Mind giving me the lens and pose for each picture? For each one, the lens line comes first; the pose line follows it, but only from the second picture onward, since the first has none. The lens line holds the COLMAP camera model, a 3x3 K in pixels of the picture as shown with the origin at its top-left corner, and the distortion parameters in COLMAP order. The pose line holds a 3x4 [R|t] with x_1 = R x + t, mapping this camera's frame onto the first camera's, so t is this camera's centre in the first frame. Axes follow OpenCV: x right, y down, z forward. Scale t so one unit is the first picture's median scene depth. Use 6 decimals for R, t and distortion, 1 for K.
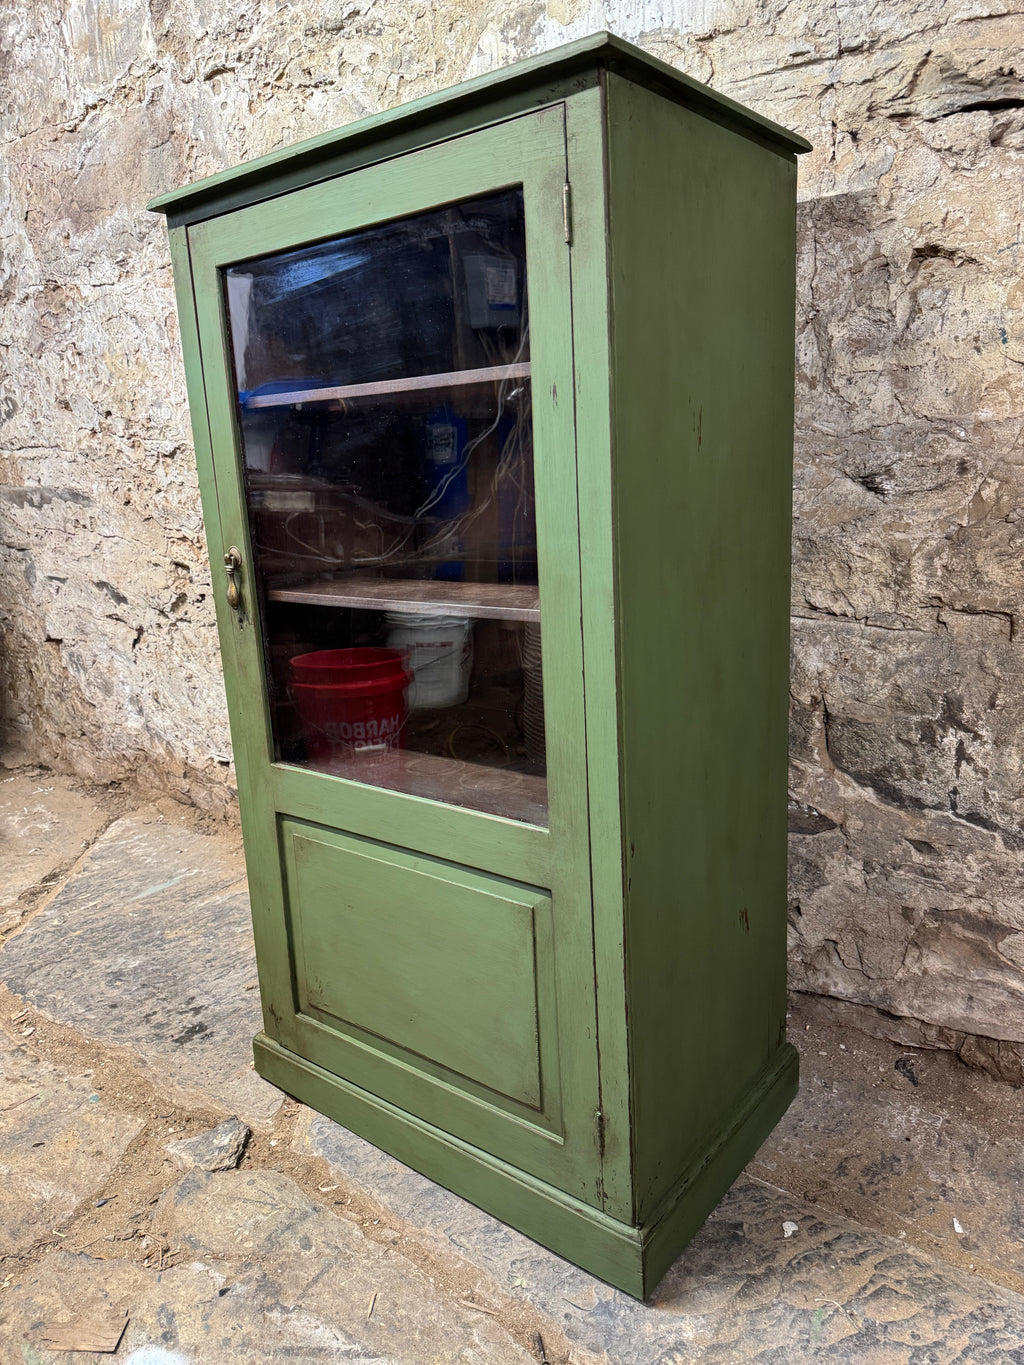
lens RADIAL K [[981.0, 0, 500.5], [0, 981.0, 681.7], [0, 0, 1]] dist [0.005351, -0.006261]
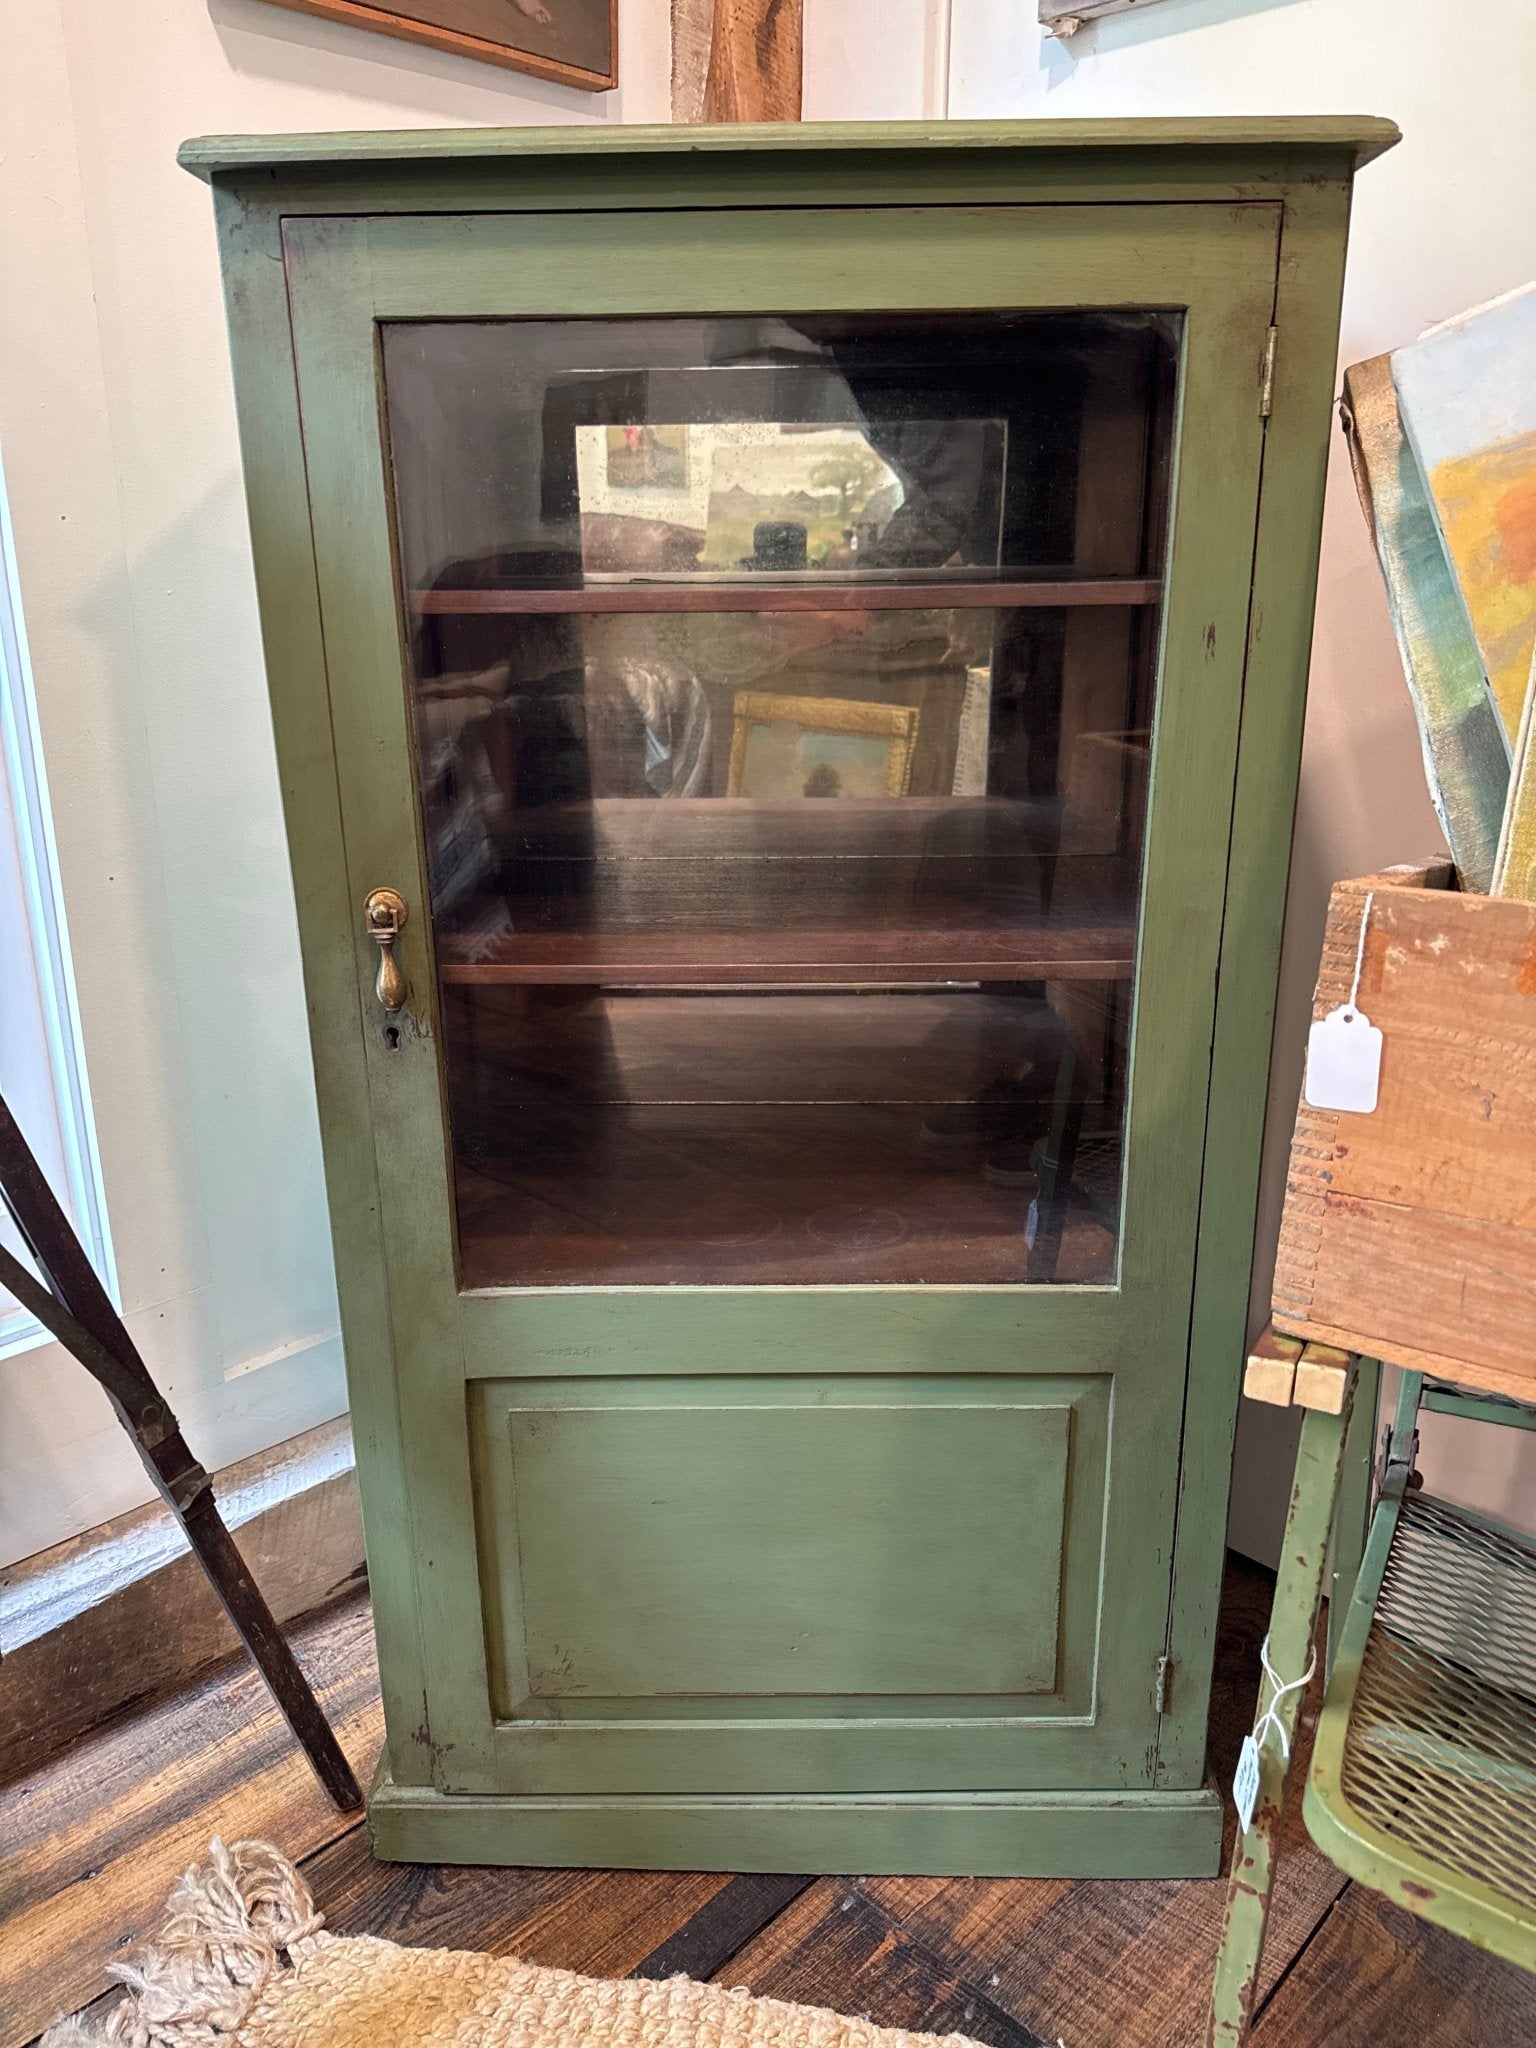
lens RADIAL K [[1503.1, 0, 768.0], [0, 1503.1, 1024.0], [0, 0, 1]] dist [-0.008241, -0.003709]
pose [[0.783043, -0.148852, 0.603894, -0.612356], [0.111064, 0.988798, 0.099713, -0.129264], [-0.611972, -0.011009, 0.790803, 0.288126]]
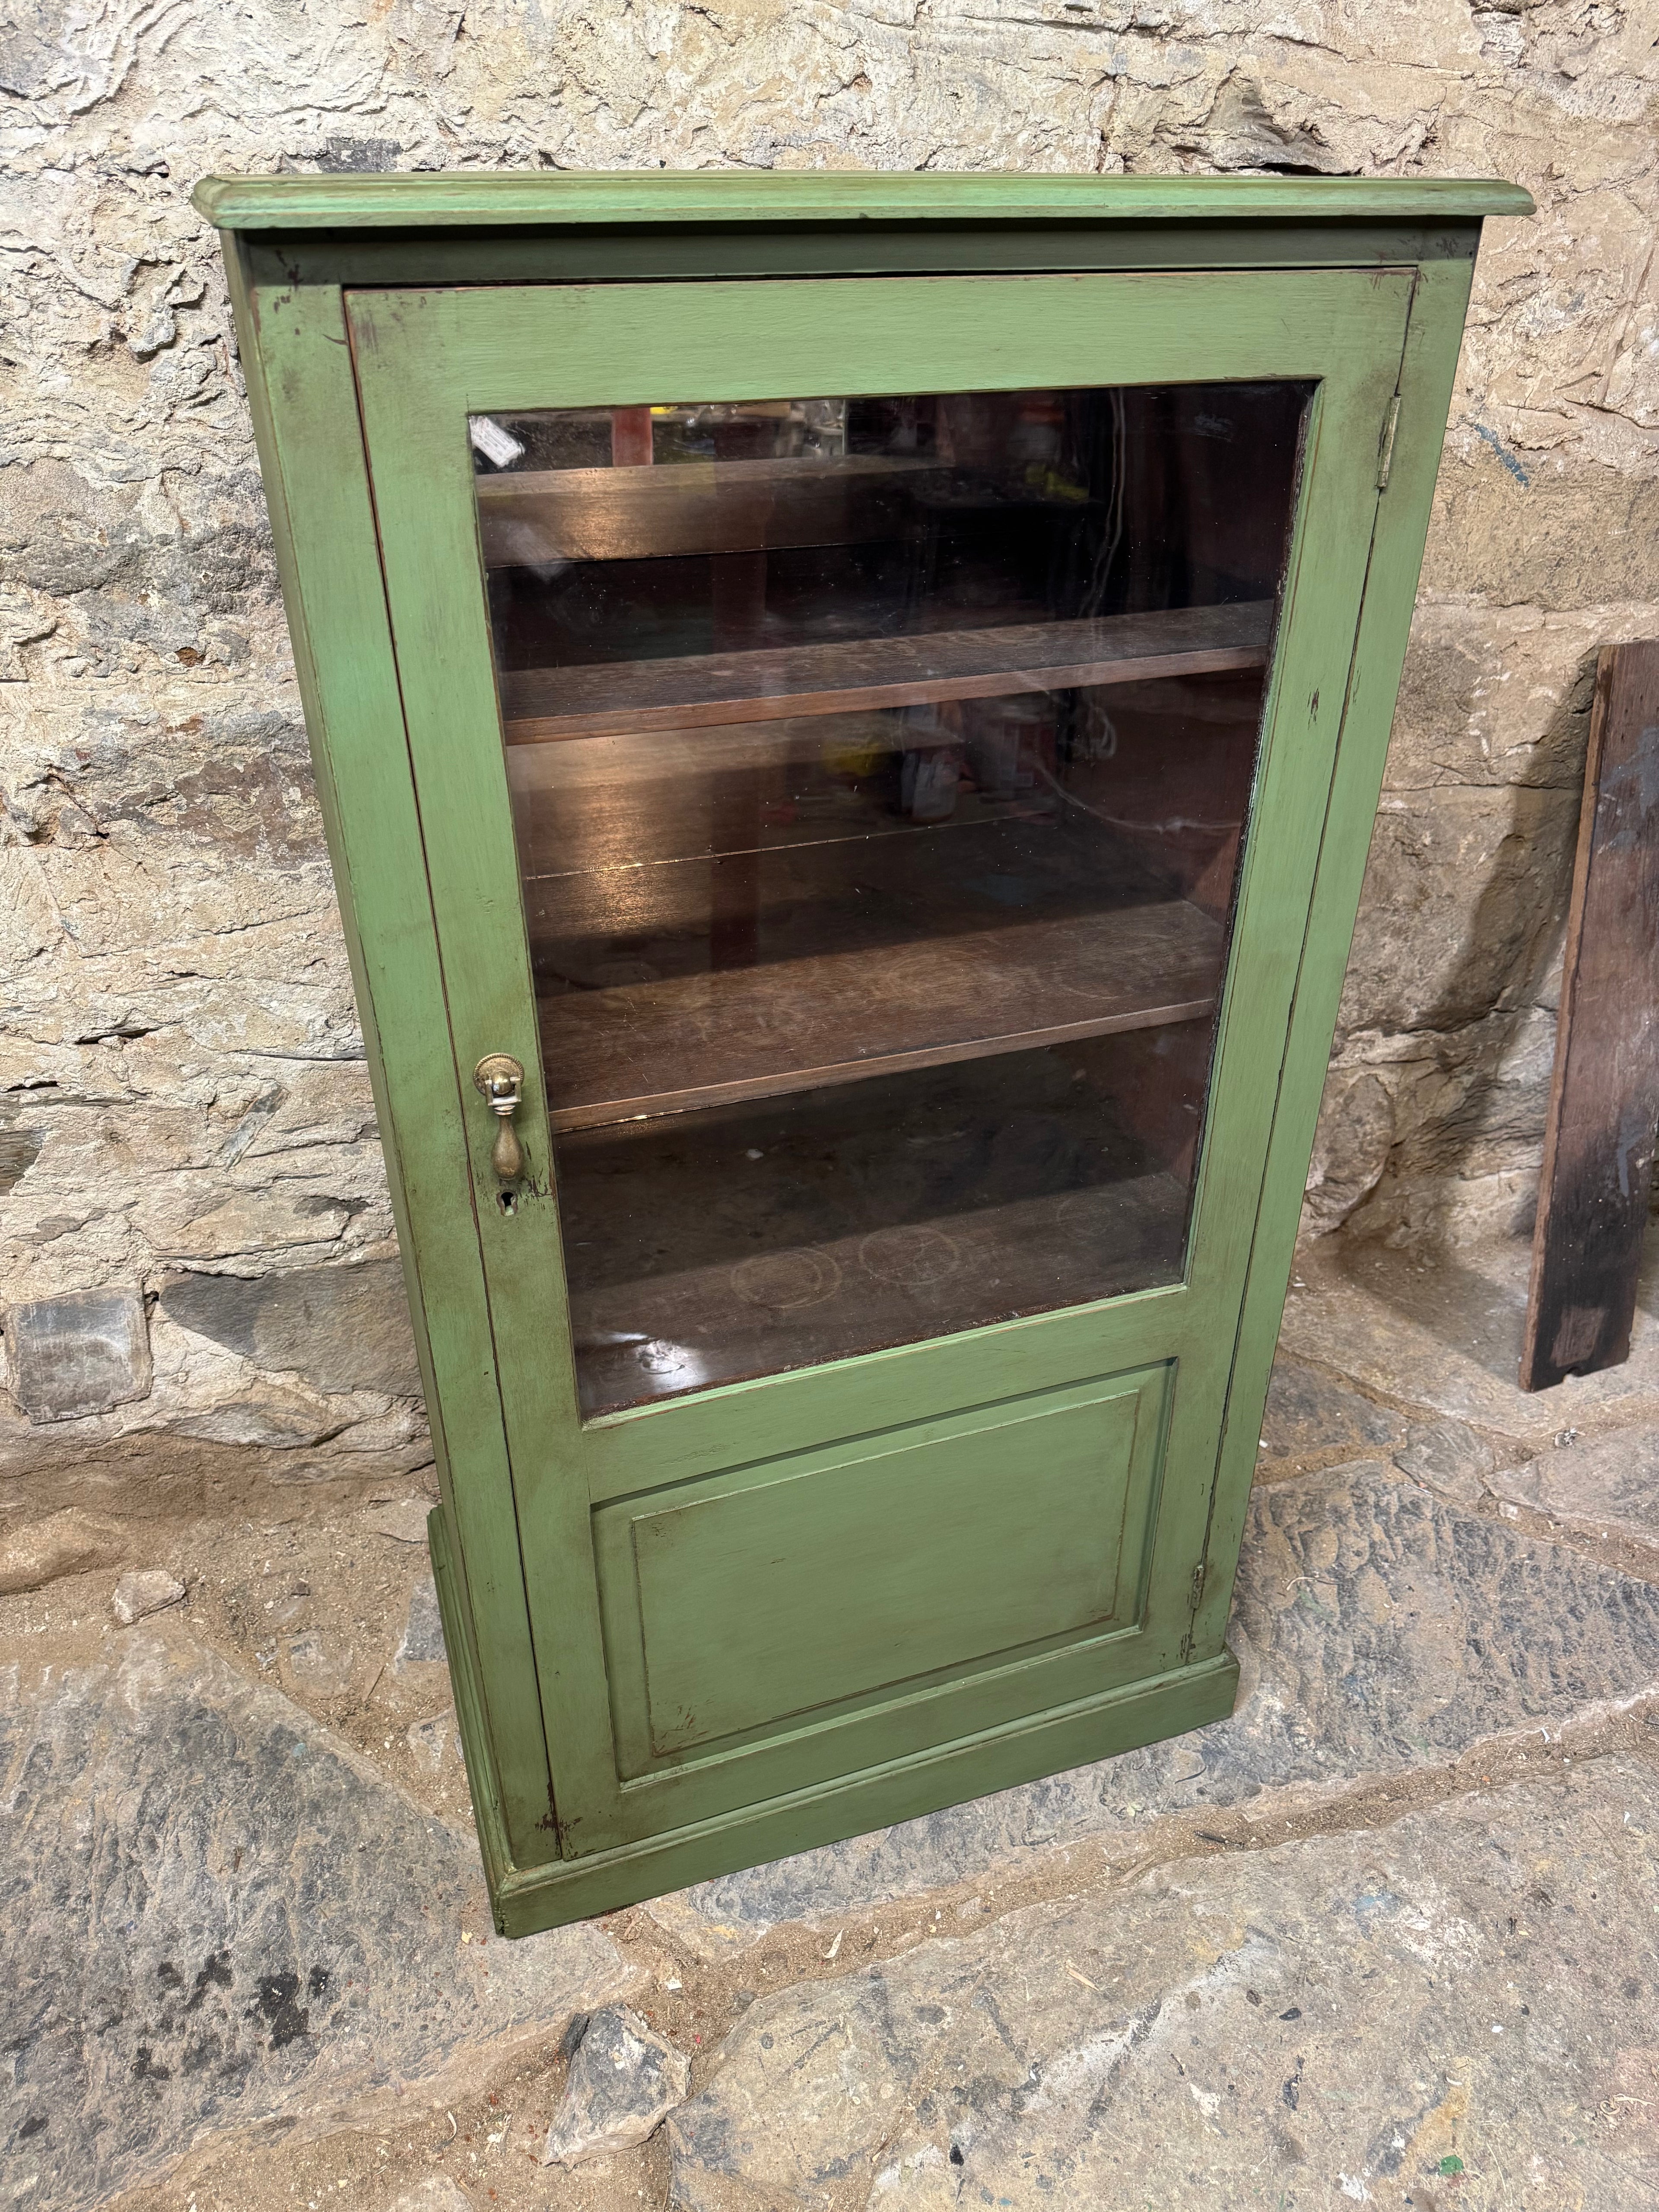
lens RADIAL K [[1593.5, 0, 839.1], [0, 1593.5, 1113.0], [0, 0, 1]] dist [0.003303, -0.007168]
pose [[0.515658, -0.393027, 0.761333, -0.775877], [0.162470, 0.917314, 0.363508, -0.362482], [-0.841250, -0.063752, 0.536875, 0.503091]]
